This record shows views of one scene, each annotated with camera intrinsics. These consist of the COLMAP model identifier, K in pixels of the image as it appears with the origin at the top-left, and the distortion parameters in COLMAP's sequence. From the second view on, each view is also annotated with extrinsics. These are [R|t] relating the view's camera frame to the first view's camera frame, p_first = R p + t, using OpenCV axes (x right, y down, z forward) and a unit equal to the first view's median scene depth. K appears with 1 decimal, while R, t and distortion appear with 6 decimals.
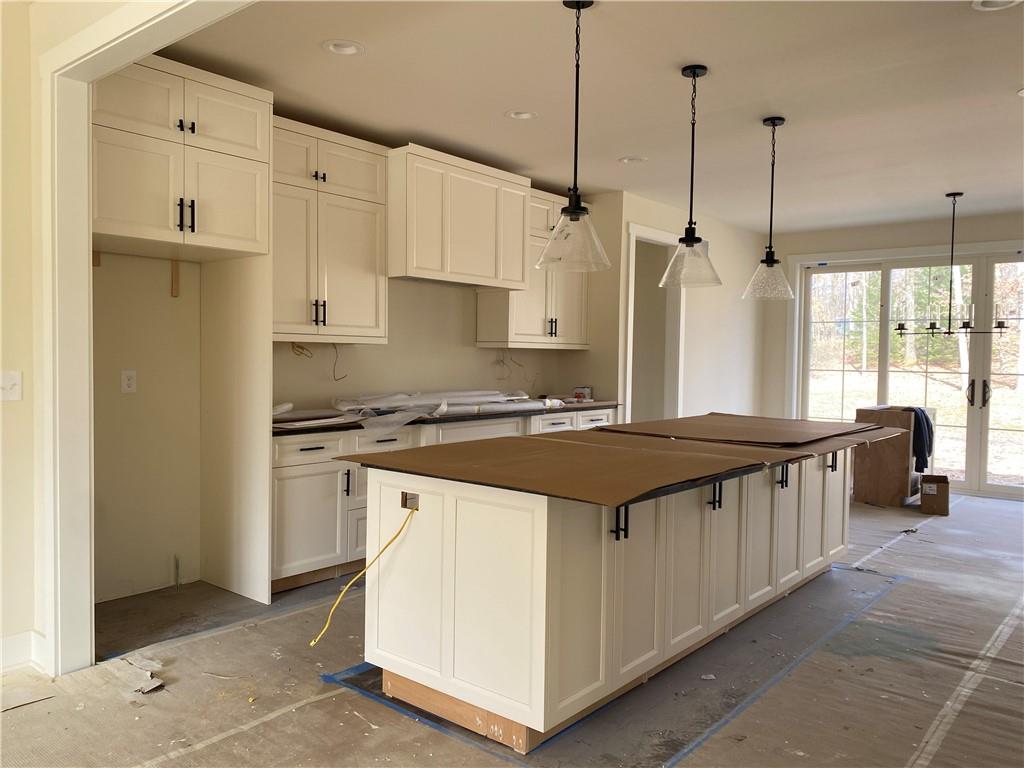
lens RADIAL K [[790.8, 0, 503.4], [0, 790.8, 381.3], [0, 0, 1]] dist [0.032185, -0.009244]
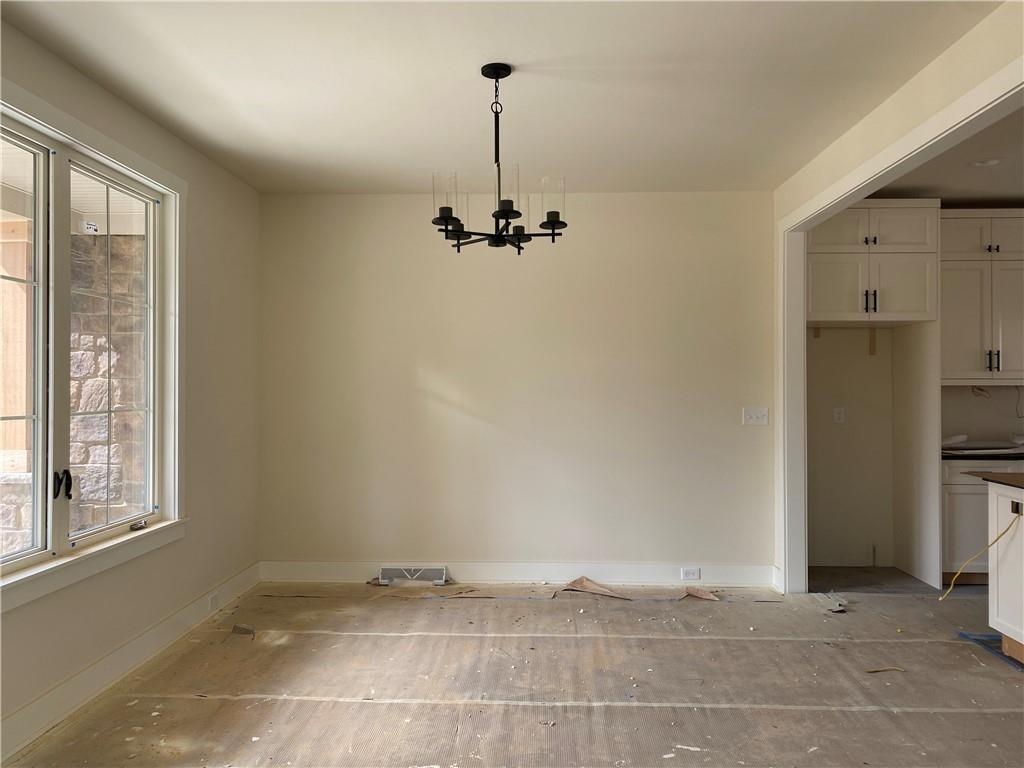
lens RADIAL K [[790.8, 0, 507.3], [0, 790.8, 383.4], [0, 0, 1]] dist [0.032185, -0.009244]
pose [[0.622154, -0.015690, -0.782738, 0.323500], [-0.016828, 0.999300, -0.033407, 0.000479], [0.782714, 0.033957, 0.621455, -0.414405]]
